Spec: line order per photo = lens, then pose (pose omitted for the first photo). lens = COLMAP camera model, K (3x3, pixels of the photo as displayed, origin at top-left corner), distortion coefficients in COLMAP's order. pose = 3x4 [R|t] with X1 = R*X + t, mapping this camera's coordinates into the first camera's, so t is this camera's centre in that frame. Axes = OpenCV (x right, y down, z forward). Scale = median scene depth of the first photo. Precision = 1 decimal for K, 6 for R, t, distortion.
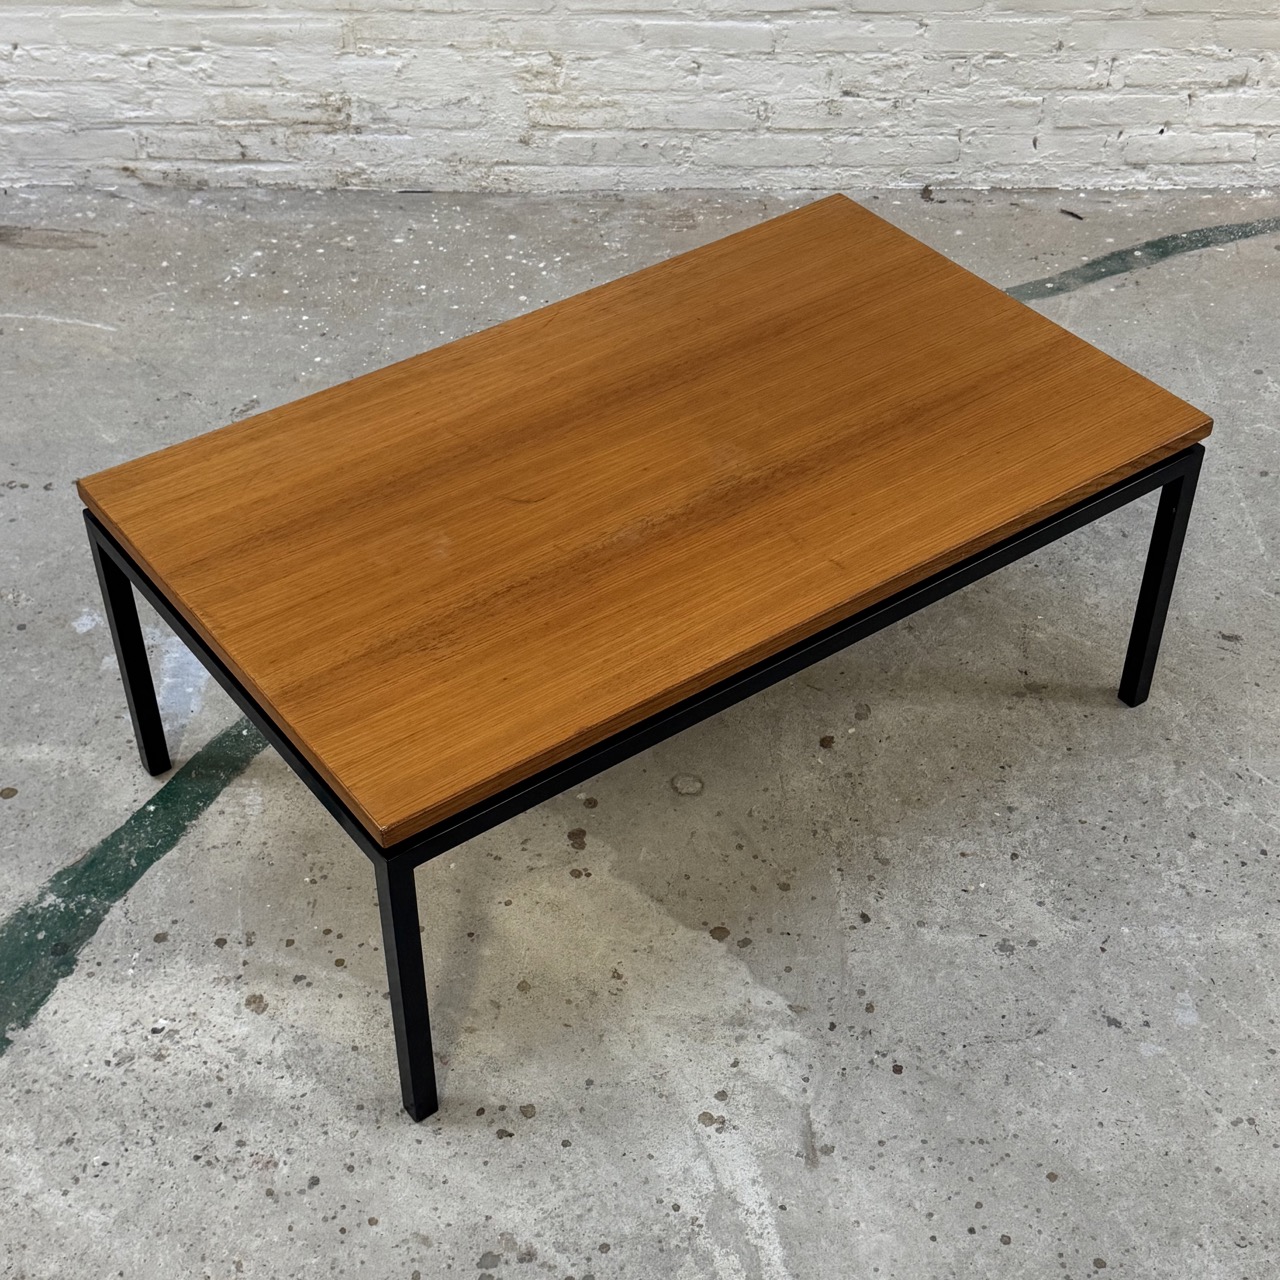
lens RADIAL K [[1989.3, 0, 645.4], [0, 1989.3, 642.9], [0, 0, 1]] dist [0.106721, 0.000000]
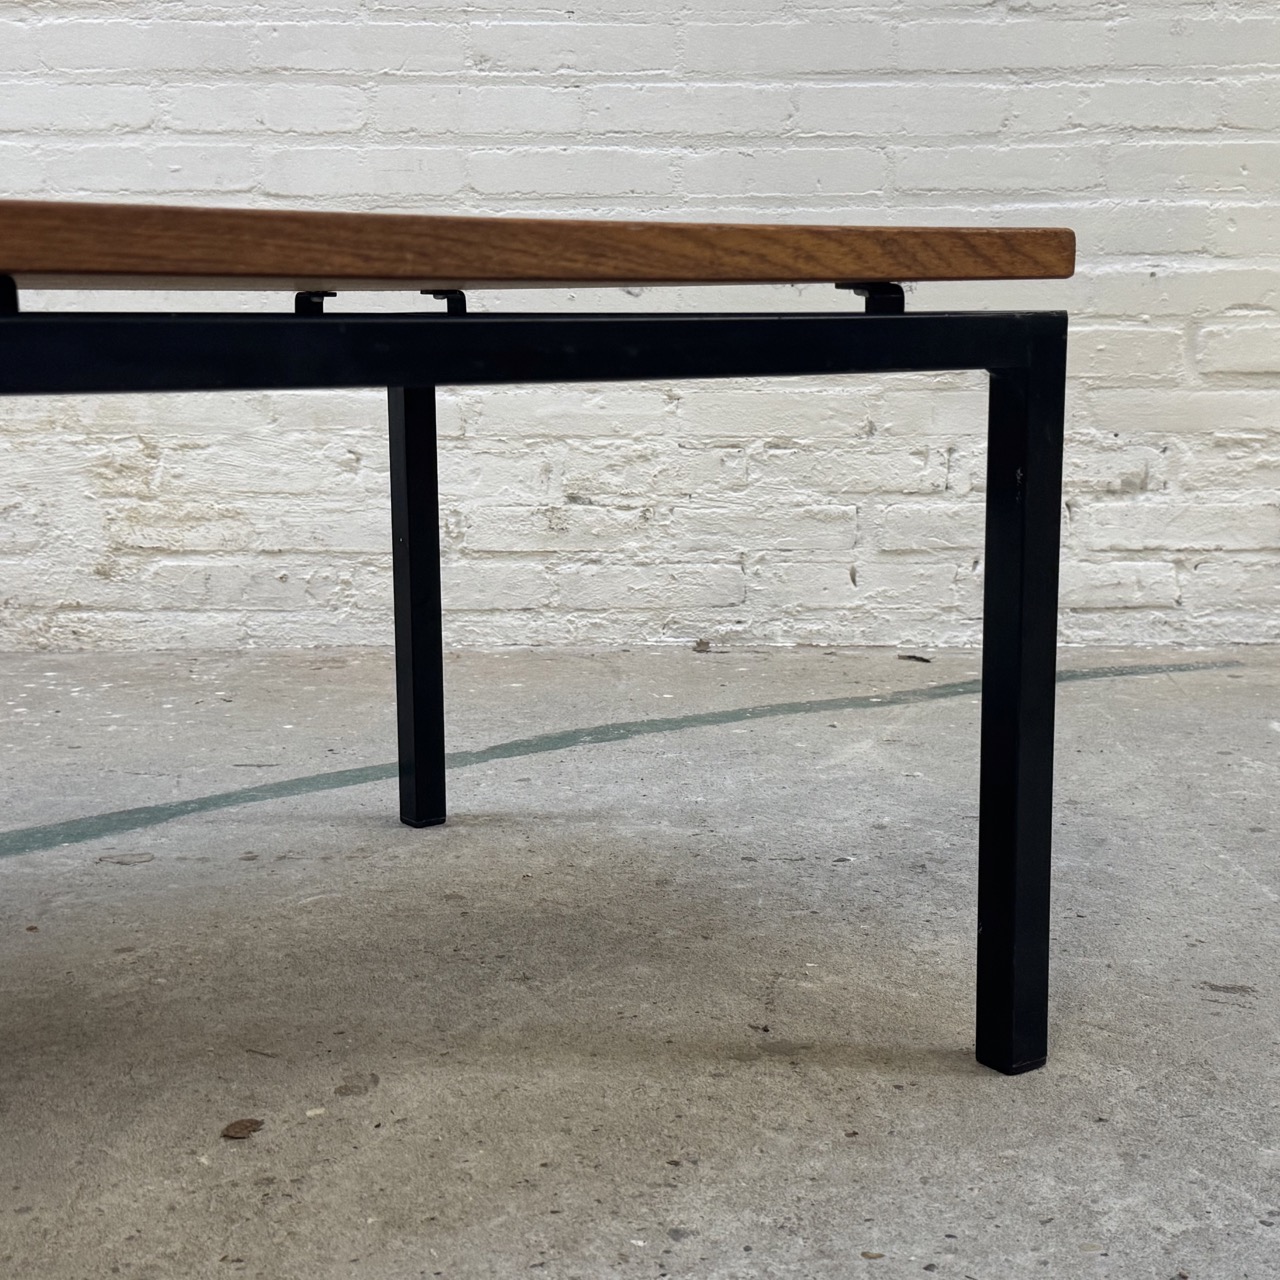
lens RADIAL K [[1989.3, 0, 629.9], [0, 1989.3, 652.2], [0, 0, 1]] dist [0.106721, 0.000000]
pose [[0.999985, -0.003535, -0.004172, 0.180187], [0.000866, 0.855744, -0.517399, 0.185526], [0.005399, 0.517387, 0.855734, 0.649683]]
